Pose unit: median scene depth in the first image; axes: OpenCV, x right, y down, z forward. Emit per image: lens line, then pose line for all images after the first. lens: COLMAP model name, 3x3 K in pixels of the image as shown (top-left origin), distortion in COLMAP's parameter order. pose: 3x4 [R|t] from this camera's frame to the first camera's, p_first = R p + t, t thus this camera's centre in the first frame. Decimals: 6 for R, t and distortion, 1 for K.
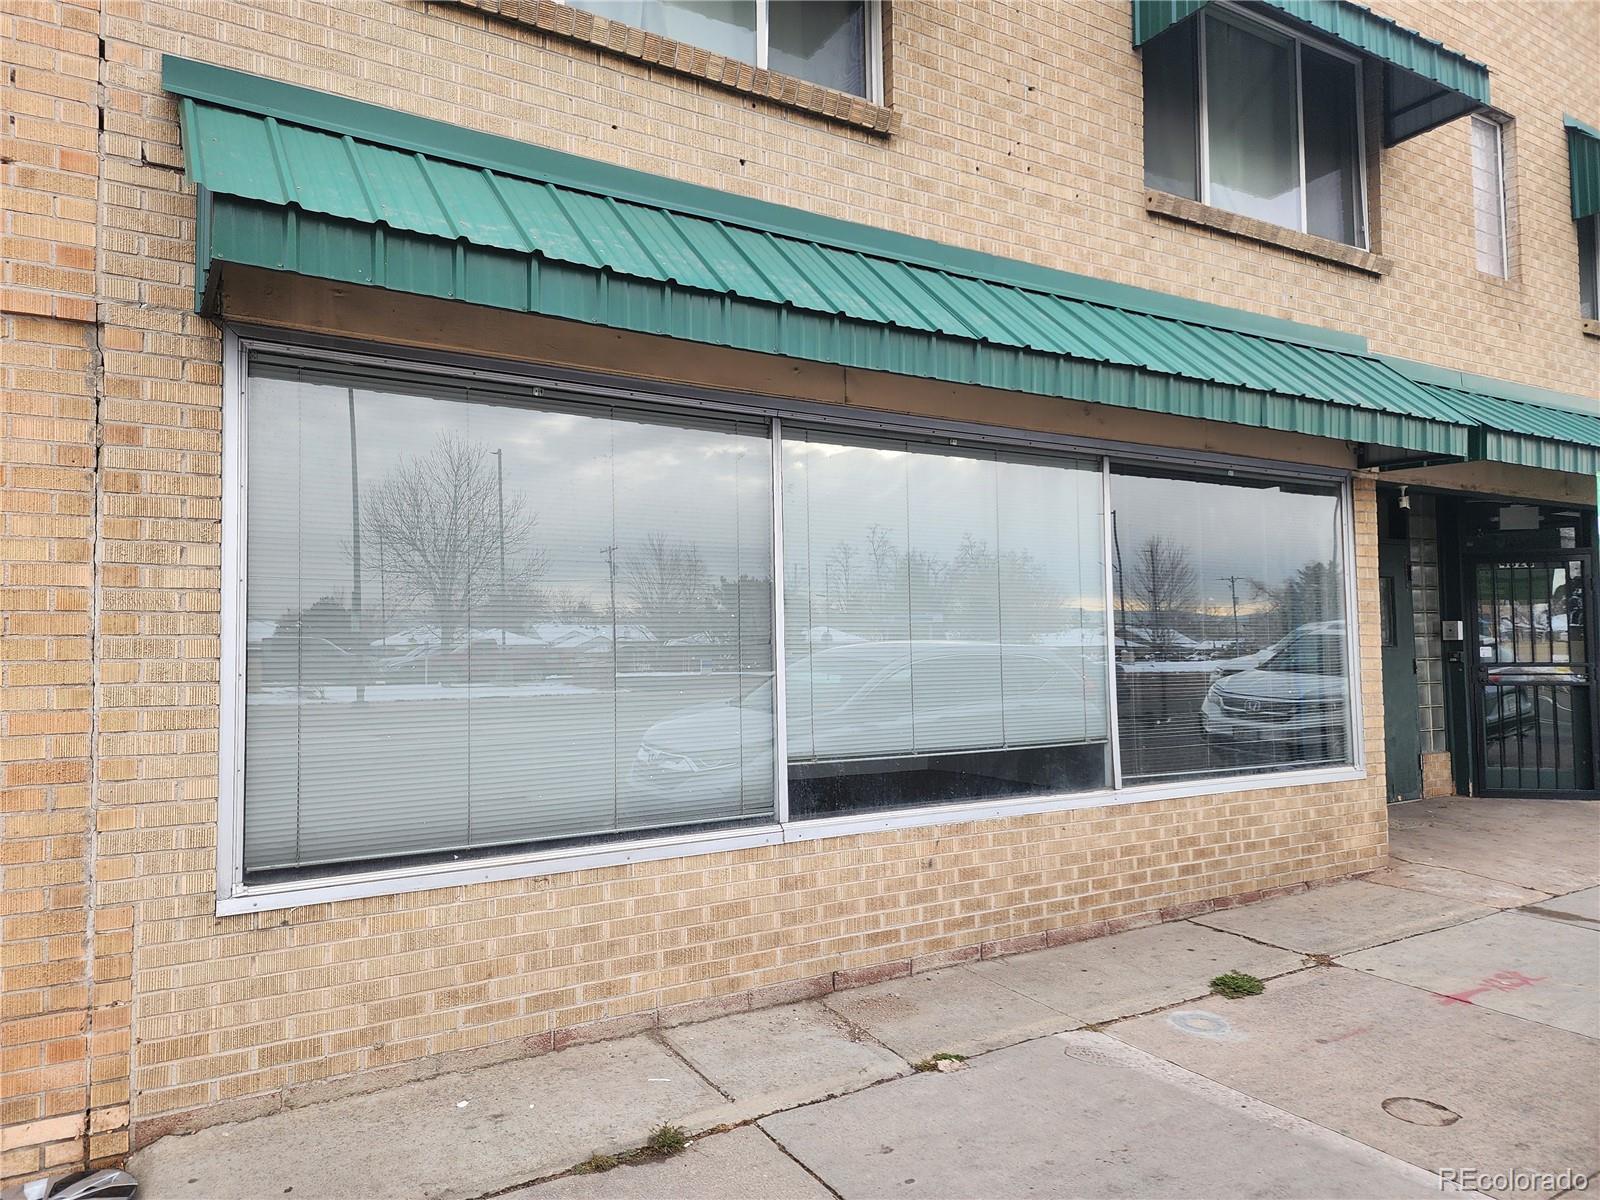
lens RADIAL K [[1062.2, 0, 800.0], [0, 1062.2, 600.0], [0, 0, 1]] dist [0.113201, -0.079076]
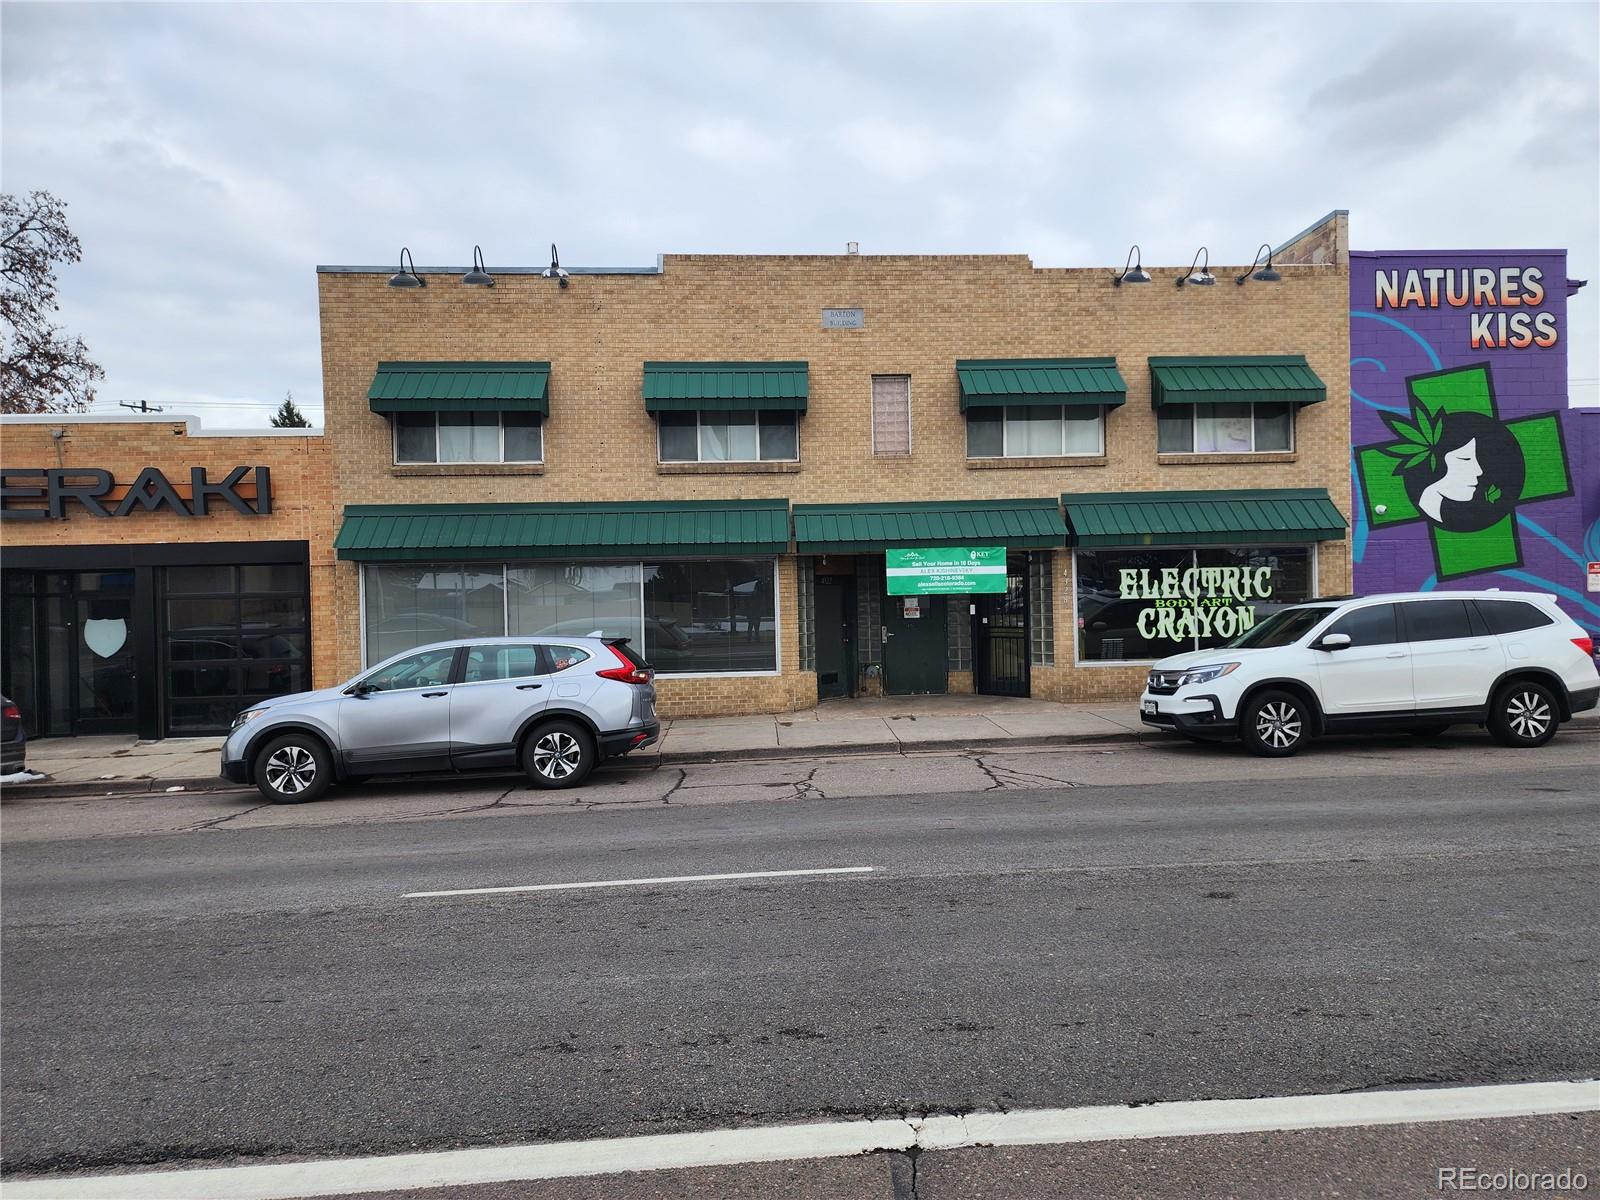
lens RADIAL K [[1062.2, 0, 800.0], [0, 1062.2, 600.0], [0, 0, 1]] dist [0.113201, -0.079076]
pose [[0.897860, -0.004134, -0.440261, 2.000383], [0.032326, 0.997876, 0.056555, -0.183697], [0.439092, -0.065010, 0.896087, -1.440981]]
